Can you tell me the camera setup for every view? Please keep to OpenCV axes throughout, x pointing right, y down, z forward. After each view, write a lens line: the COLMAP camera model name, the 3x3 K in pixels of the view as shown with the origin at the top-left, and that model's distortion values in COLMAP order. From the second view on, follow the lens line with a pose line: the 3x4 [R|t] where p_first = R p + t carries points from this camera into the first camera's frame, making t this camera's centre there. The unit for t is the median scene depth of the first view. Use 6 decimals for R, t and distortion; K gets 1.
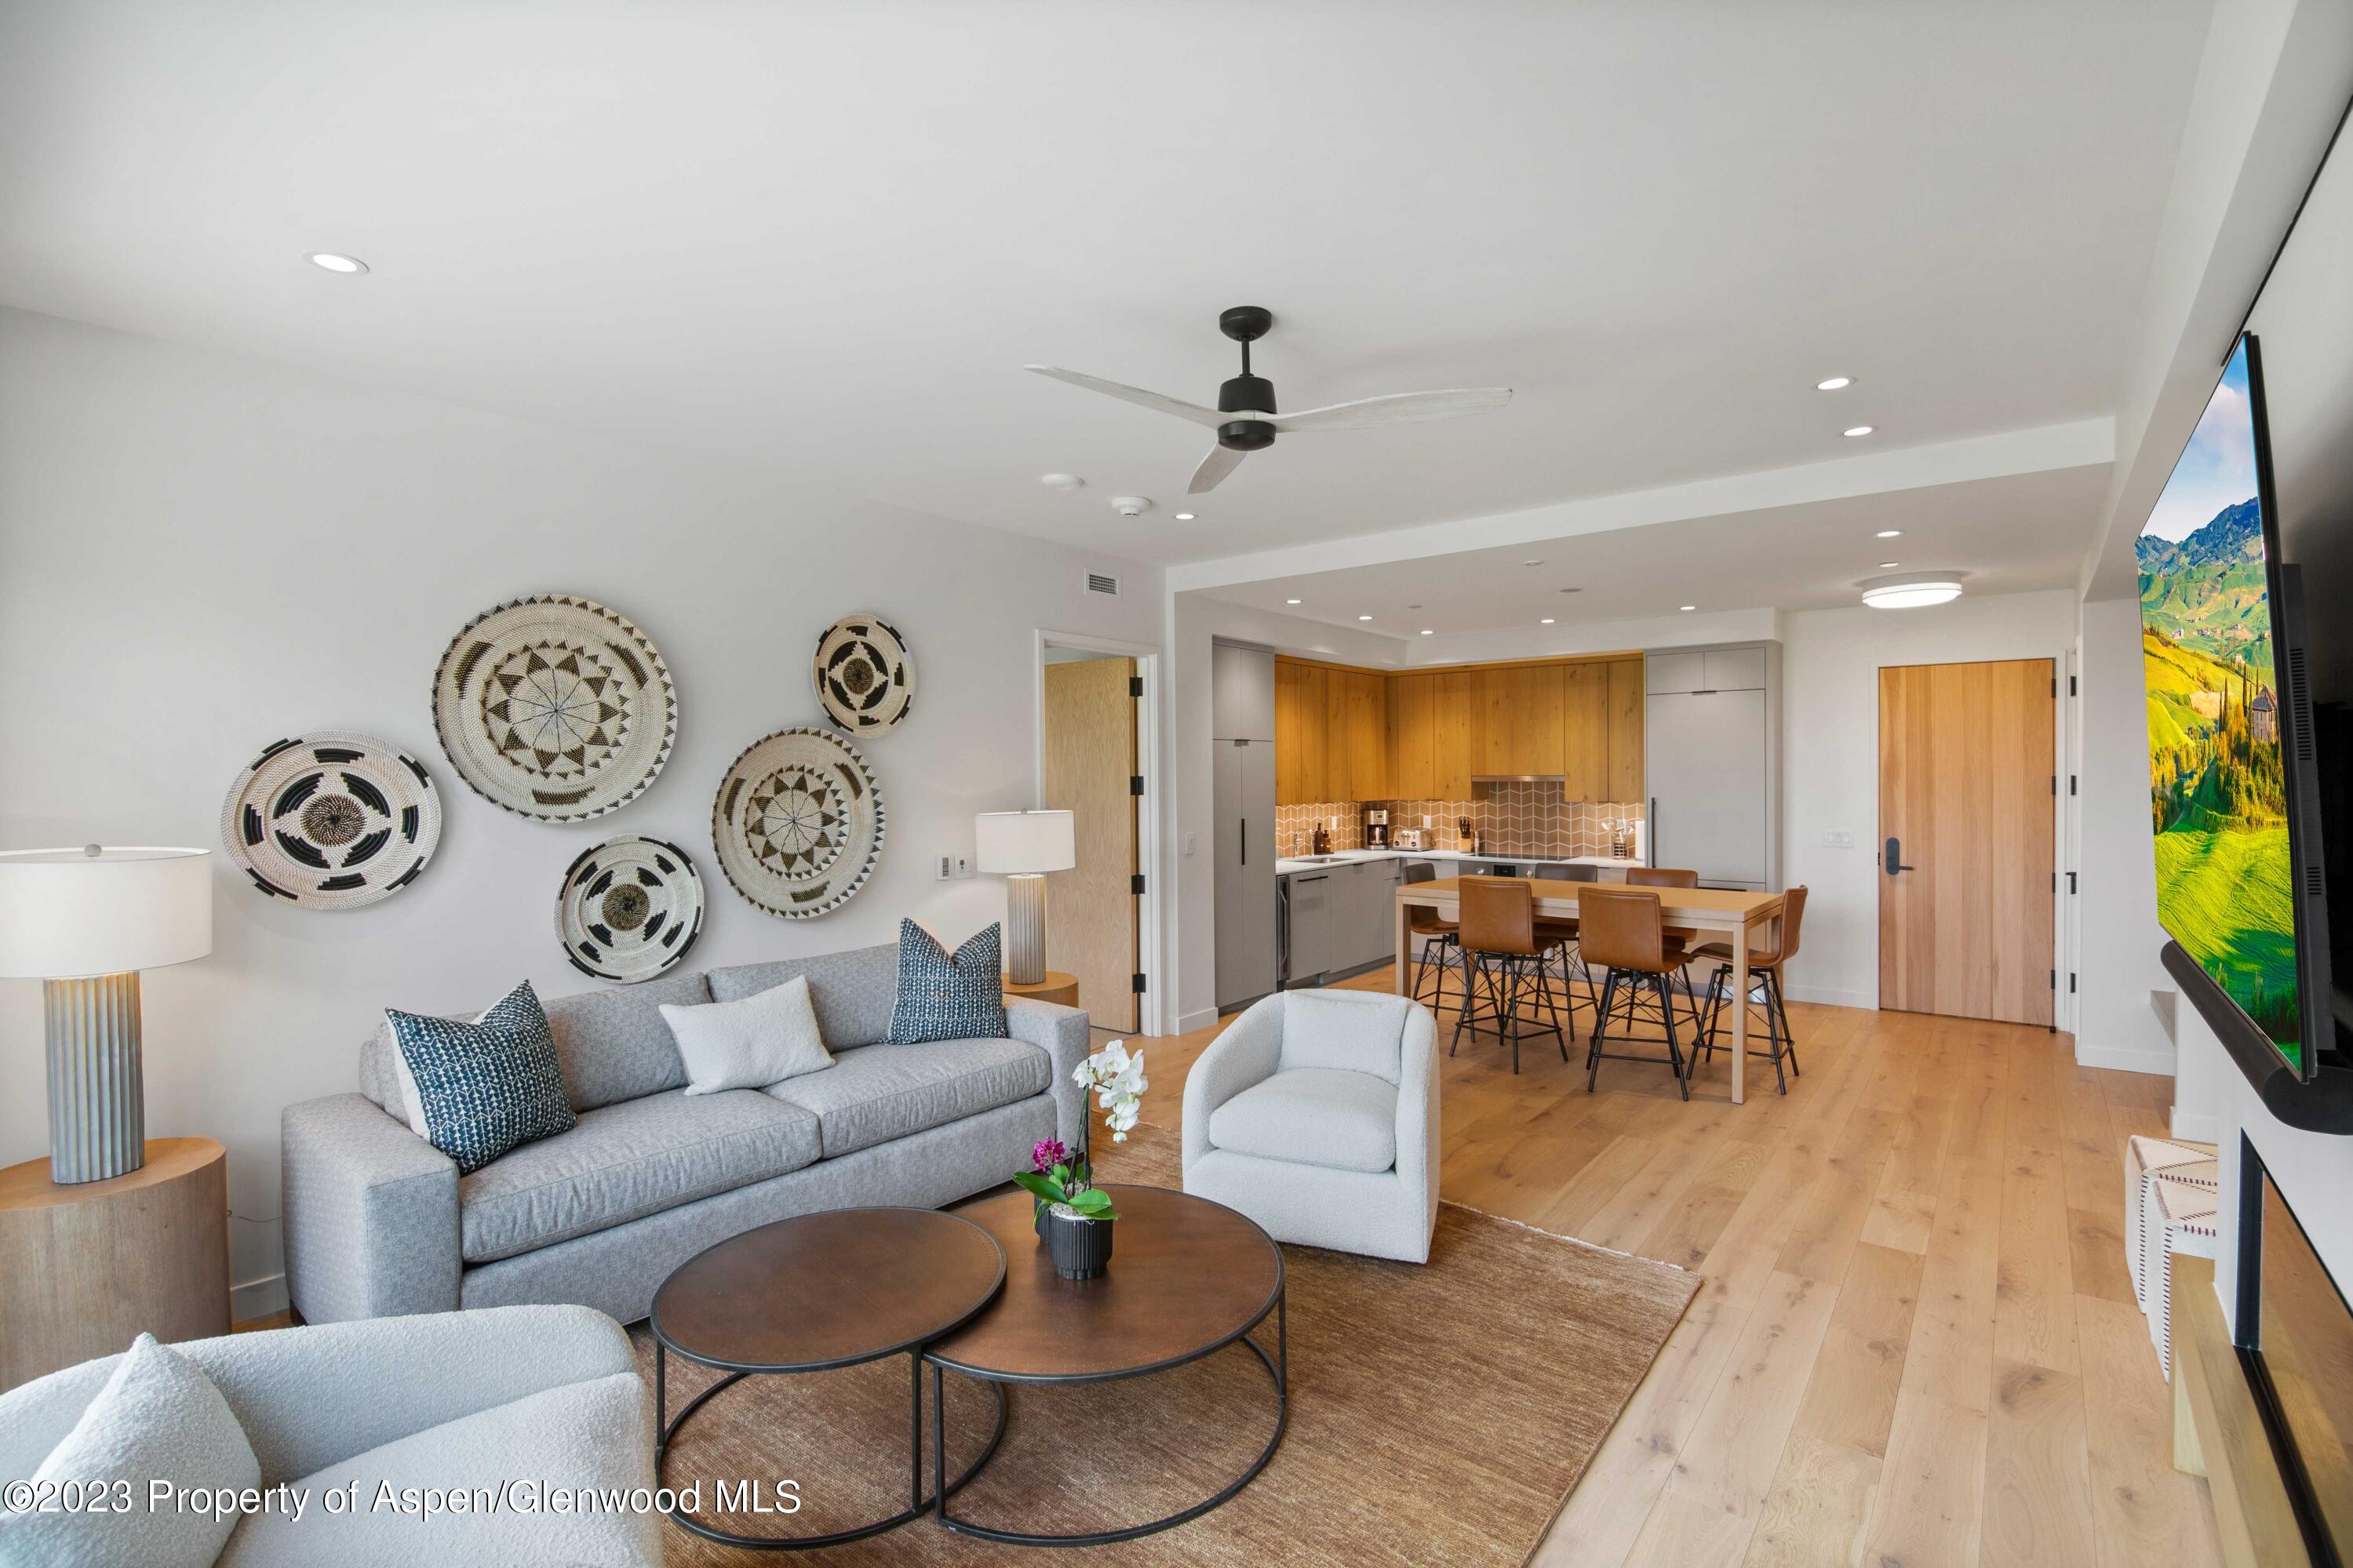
lens RADIAL K [[1058.3, 0, 1191.0], [0, 1058.3, 767.5], [0, 0, 1]] dist [-0.013522, -0.000359]
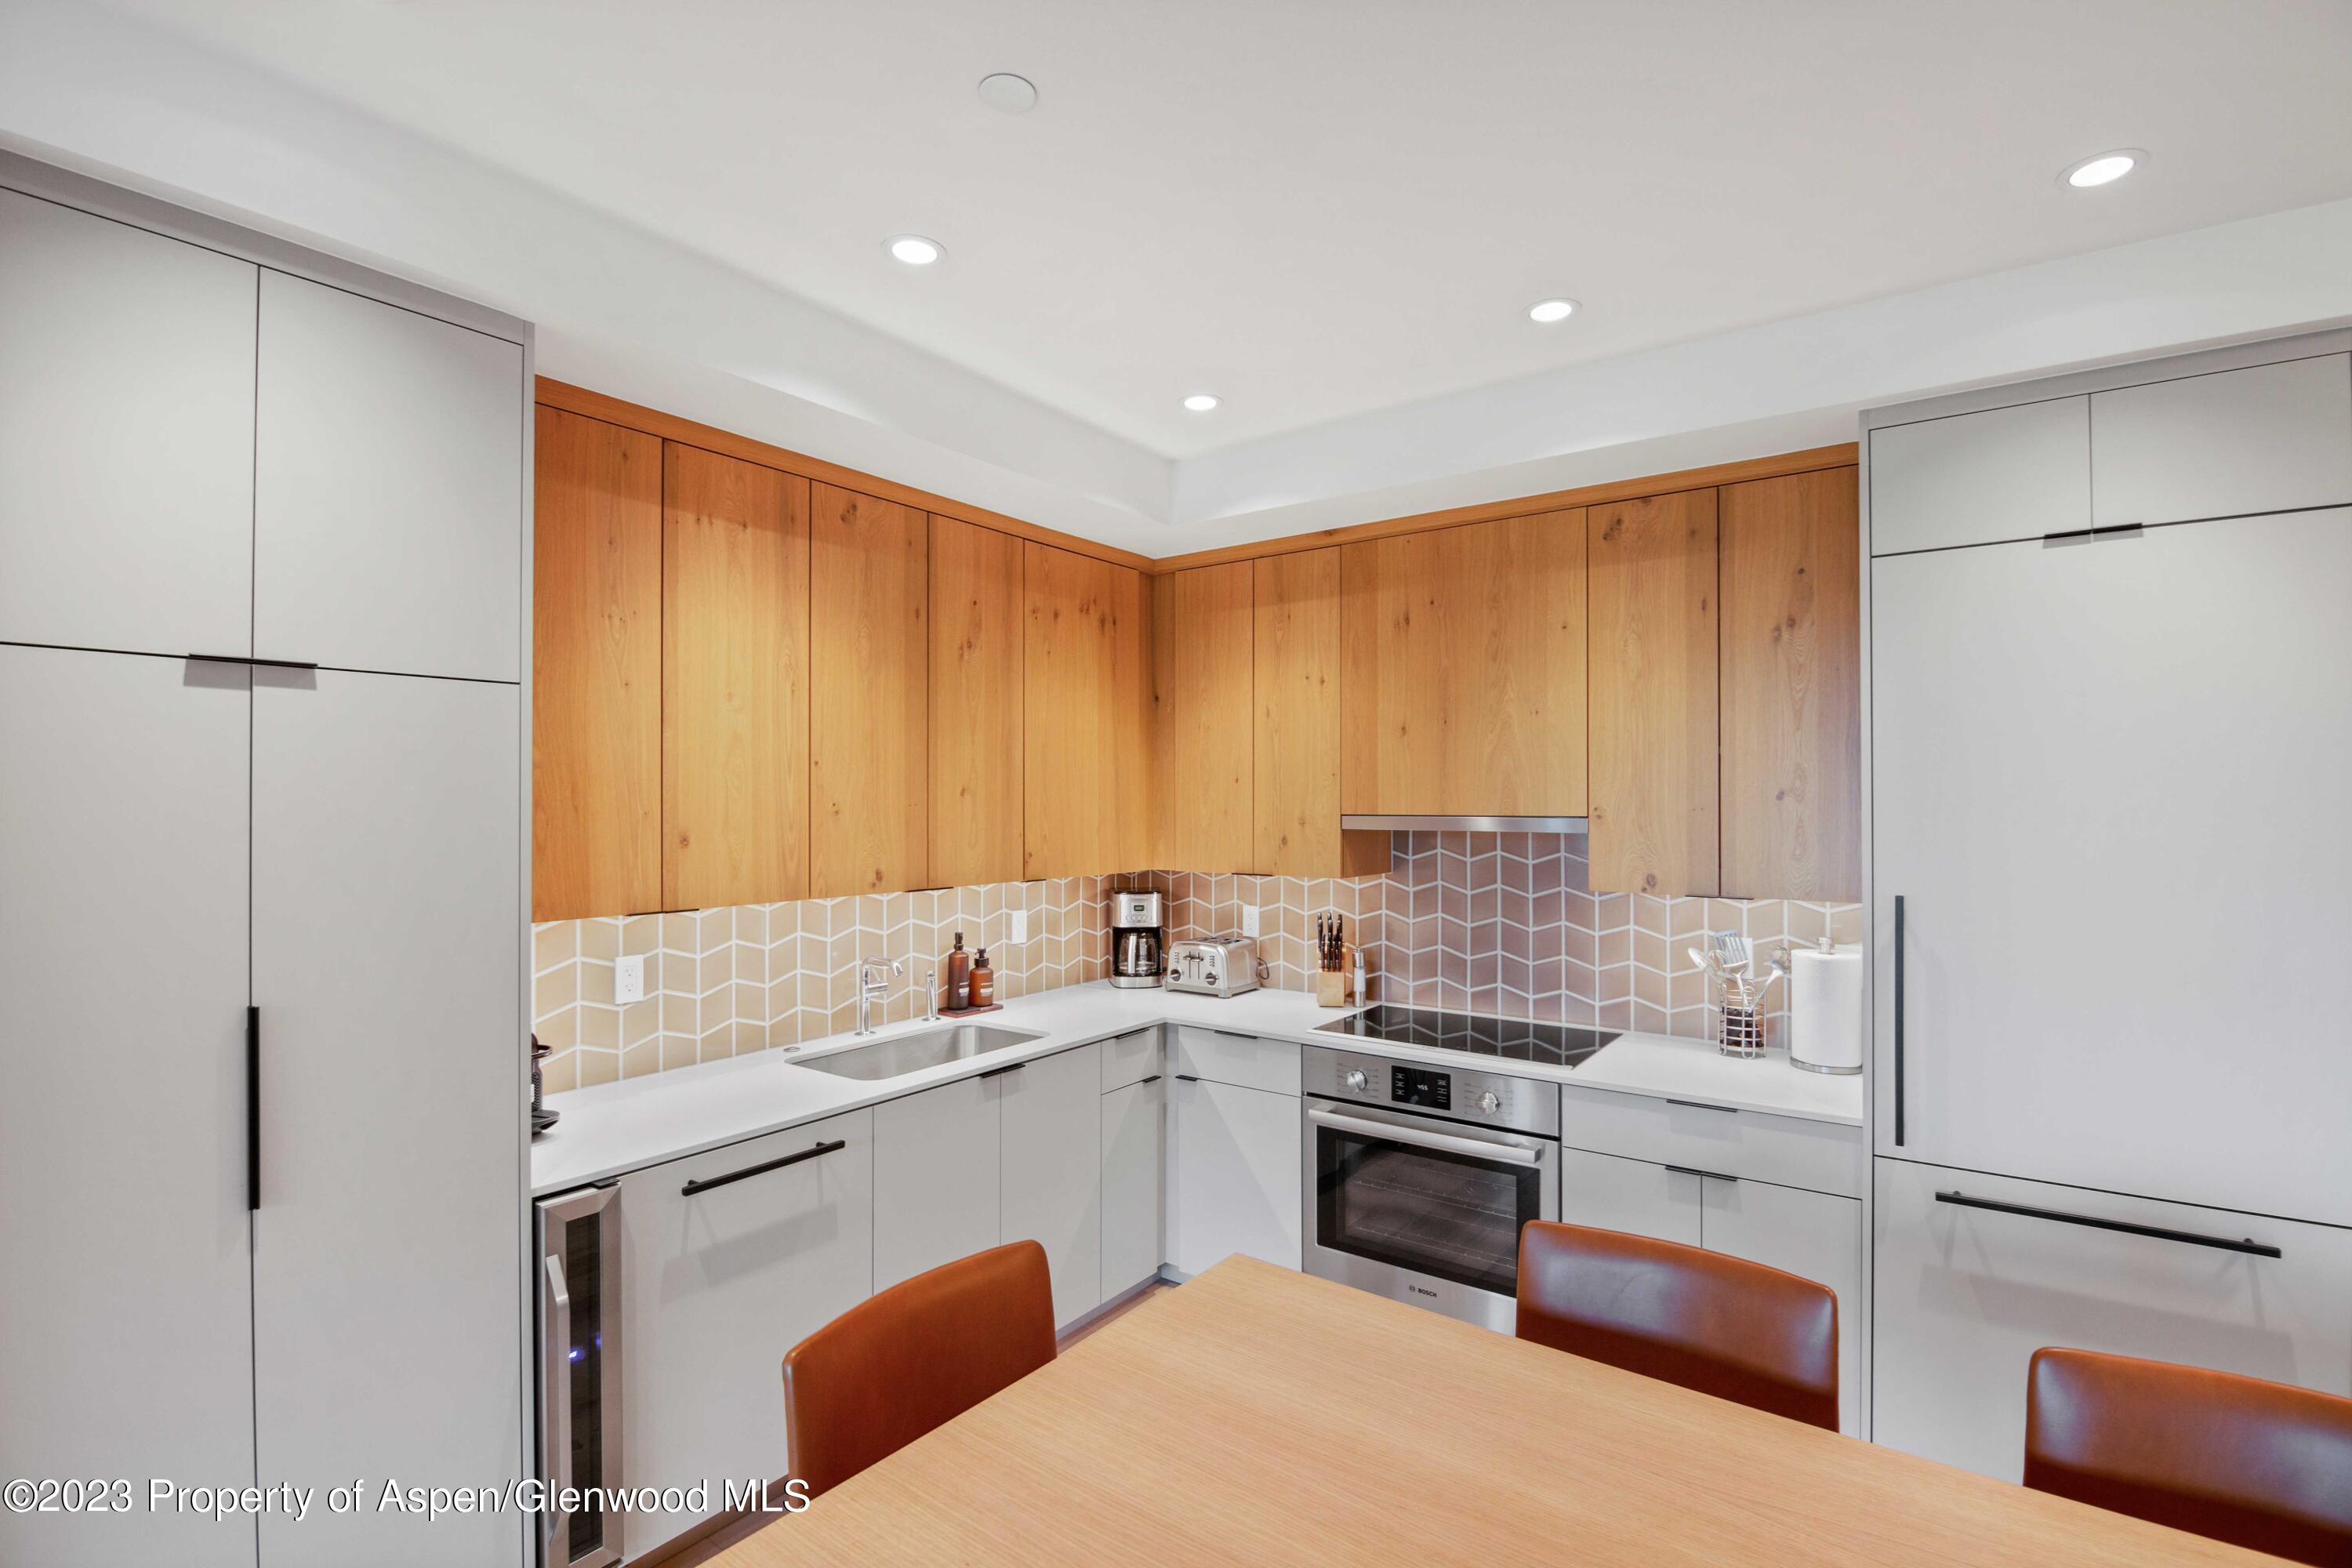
lens RADIAL K [[1071.5, 0, 1193.3], [0, 1071.5, 795.6], [0, 0, 1]] dist [-0.013879, -0.000158]
pose [[0.999170, 0.005111, 0.040401, 0.369452], [-0.005076, 0.999987, -0.000962, 0.002797], [-0.040405, 0.000756, 0.999183, 1.155632]]
